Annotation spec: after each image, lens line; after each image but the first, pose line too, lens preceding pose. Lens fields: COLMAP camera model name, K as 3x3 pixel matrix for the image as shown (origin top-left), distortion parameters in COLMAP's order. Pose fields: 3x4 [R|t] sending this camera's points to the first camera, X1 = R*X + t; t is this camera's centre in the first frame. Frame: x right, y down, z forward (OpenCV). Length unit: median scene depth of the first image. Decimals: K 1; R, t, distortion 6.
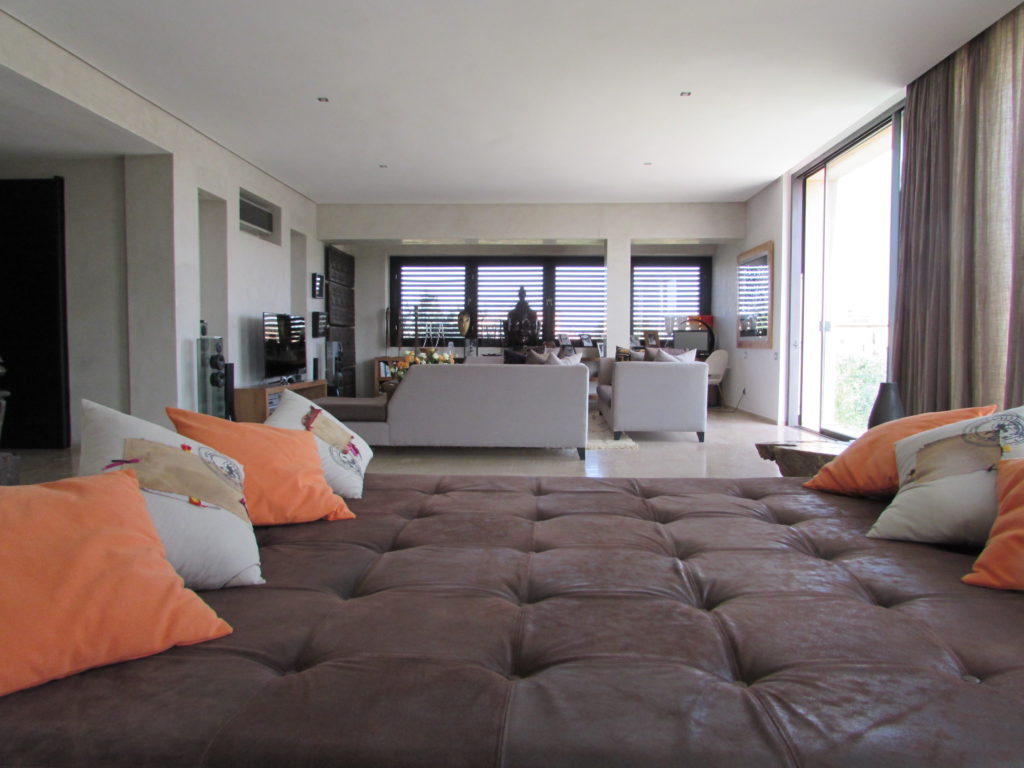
lens RADIAL K [[720.6, 0, 512.0], [0, 720.6, 384.0], [0, 0, 1]] dist [-0.041430, 0.016732]
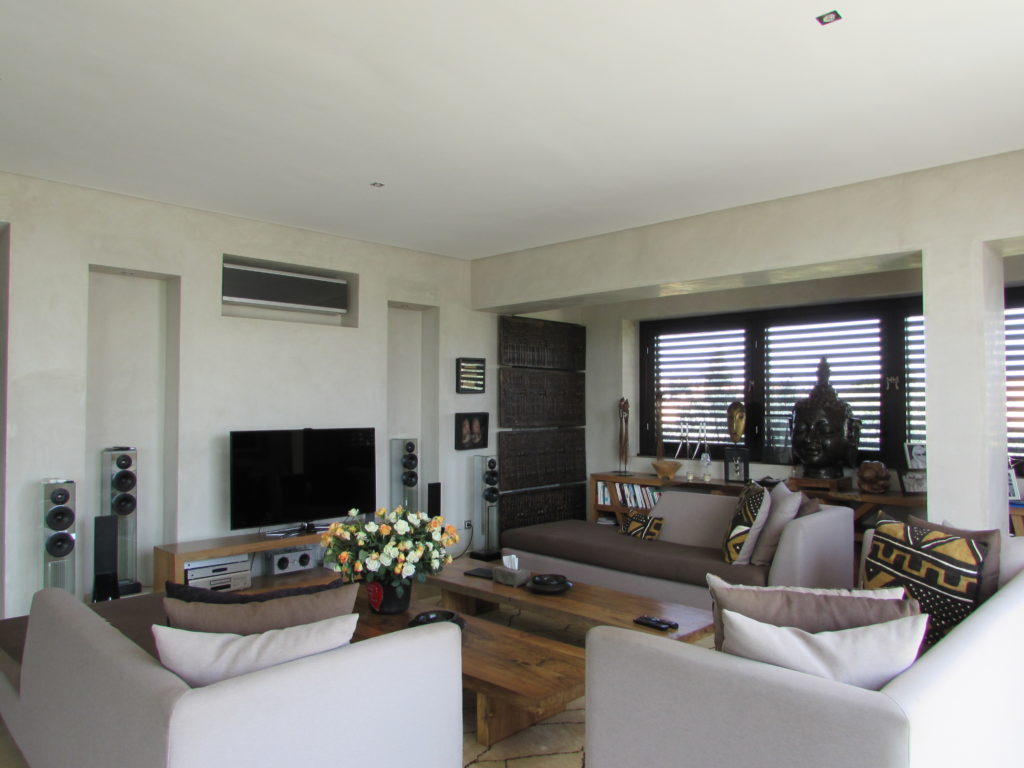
lens RADIAL K [[720.6, 0, 512.0], [0, 720.6, 384.0], [0, 0, 1]] dist [-0.041430, 0.016732]
pose [[0.757536, -0.026009, -0.652275, 0.204153], [-0.031167, 0.996626, -0.075936, -0.070837], [0.652049, 0.077853, 0.754169, 0.462126]]
